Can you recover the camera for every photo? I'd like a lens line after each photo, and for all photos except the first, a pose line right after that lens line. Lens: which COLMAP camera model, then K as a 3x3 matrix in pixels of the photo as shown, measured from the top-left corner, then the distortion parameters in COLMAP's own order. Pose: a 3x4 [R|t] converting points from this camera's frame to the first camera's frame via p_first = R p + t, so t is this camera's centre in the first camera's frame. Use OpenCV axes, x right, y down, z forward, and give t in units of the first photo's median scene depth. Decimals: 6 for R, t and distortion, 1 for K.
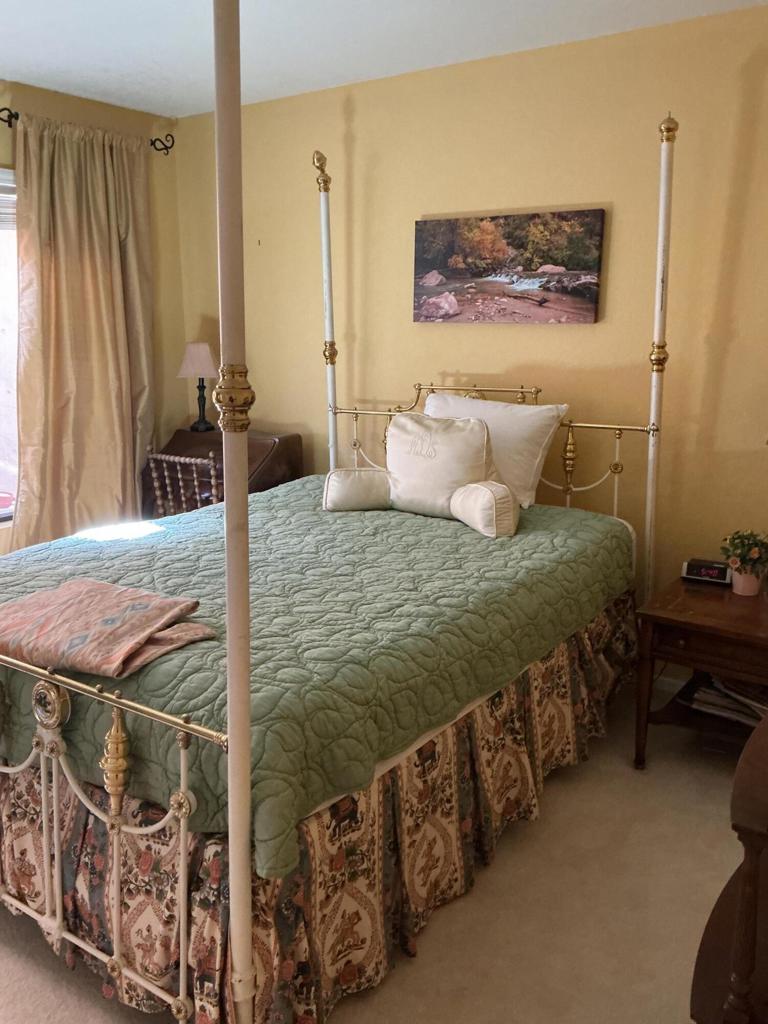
lens RADIAL K [[844.6, 0, 383.4], [0, 844.6, 508.4], [0, 0, 1]] dist [0.109051, -0.207474]
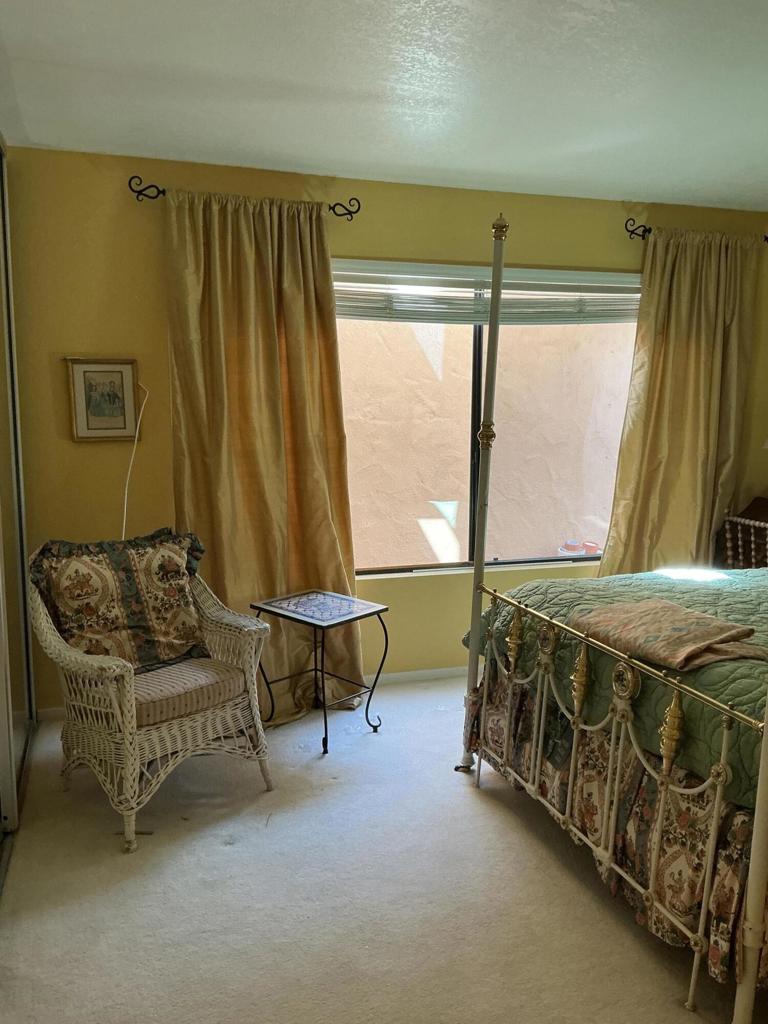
lens RADIAL K [[844.6, 0, 383.4], [0, 844.6, 508.4], [0, 0, 1]] dist [0.109051, -0.207474]
pose [[0.791509, 0.090202, -0.604465, 0.086458], [-0.141960, 0.989132, -0.038284, 0.066957], [0.594442, 0.116112, 0.795711, -0.299325]]
